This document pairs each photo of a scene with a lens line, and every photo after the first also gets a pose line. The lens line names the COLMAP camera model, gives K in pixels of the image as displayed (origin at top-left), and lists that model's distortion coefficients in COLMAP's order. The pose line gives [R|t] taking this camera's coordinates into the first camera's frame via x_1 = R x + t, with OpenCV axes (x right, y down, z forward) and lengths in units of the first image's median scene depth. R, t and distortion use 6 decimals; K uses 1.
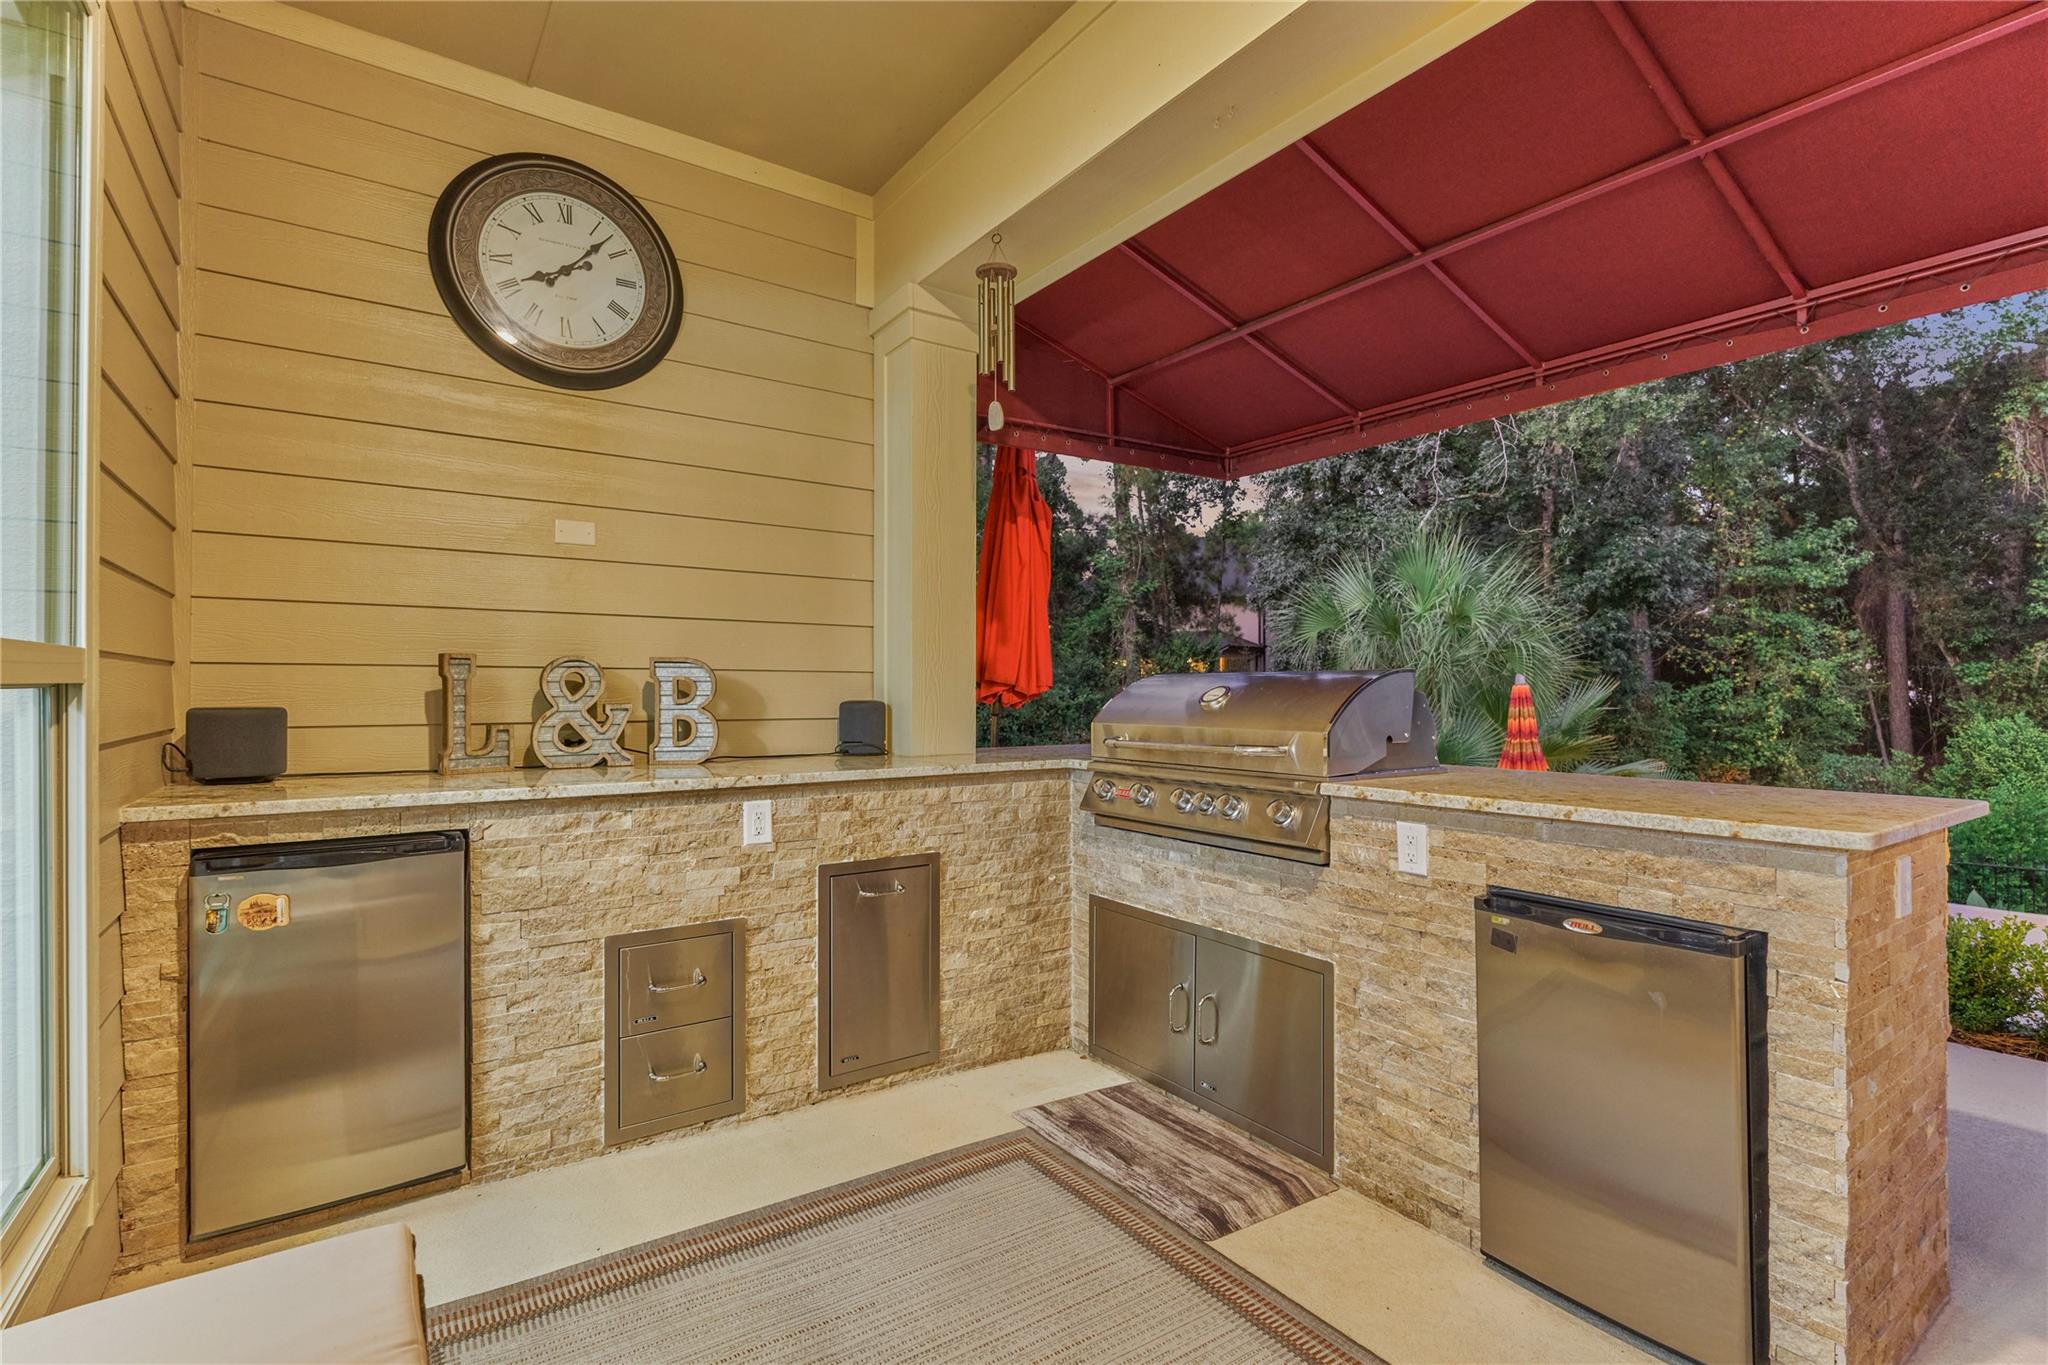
lens RADIAL K [[965.5, 0, 1021.4], [0, 965.5, 685.0], [0, 0, 1]] dist [-0.008612, 0.002697]
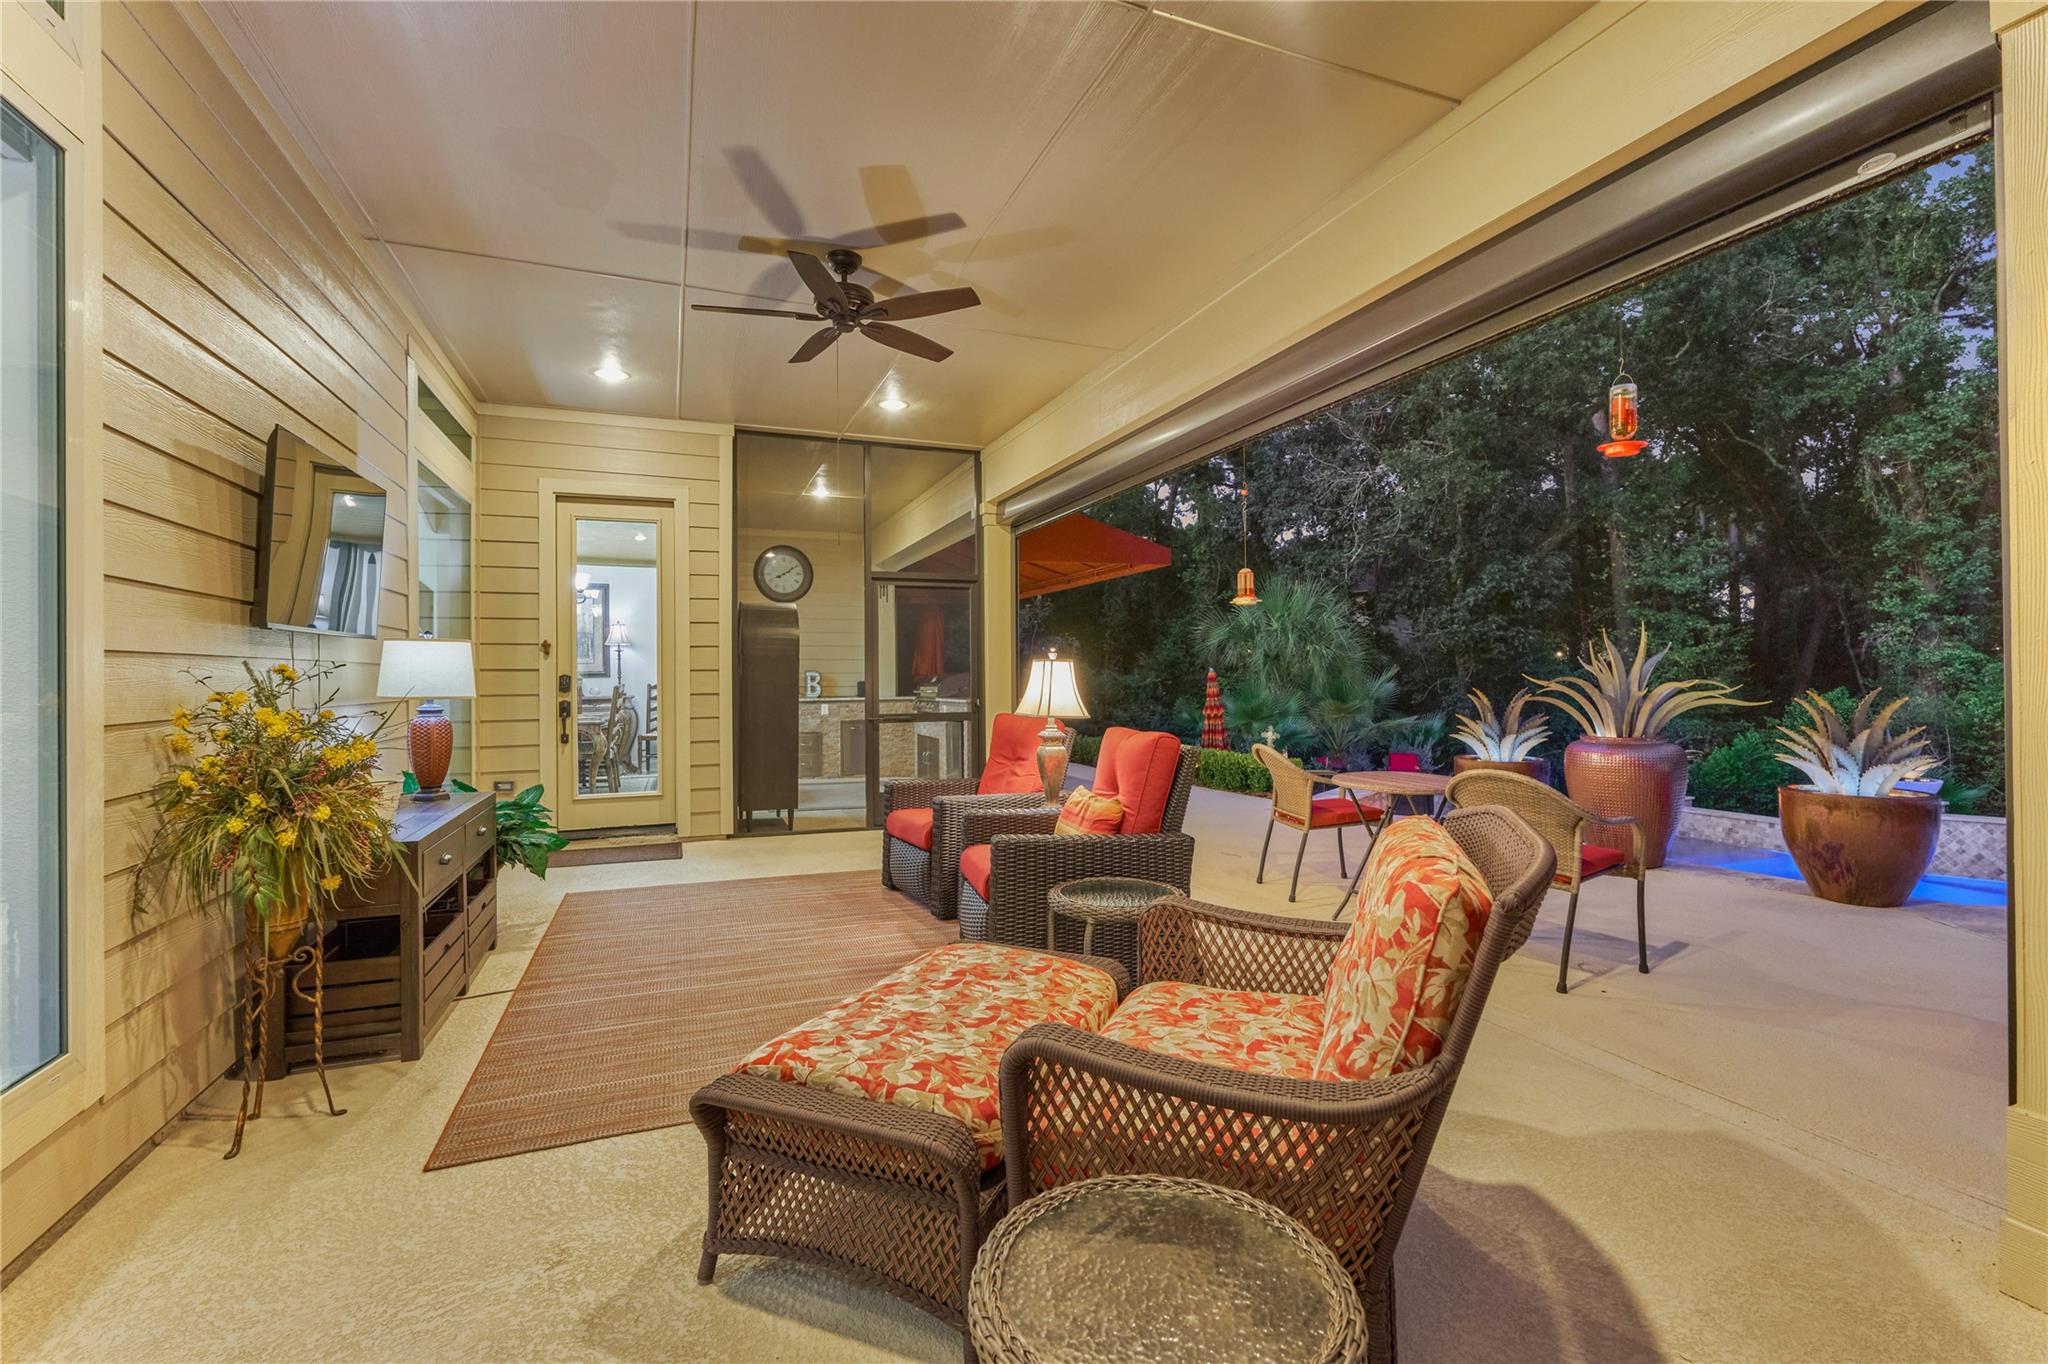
lens RADIAL K [[918.0, 0, 1010.6], [0, 918.0, 662.8], [0, 0, 1]] dist [-0.001742, 0.000204]
pose [[0.970698, -0.010804, -0.240059, 1.330683], [0.008718, 0.999914, -0.009749, -0.014191], [0.240144, 0.007370, 0.970709, -2.436474]]
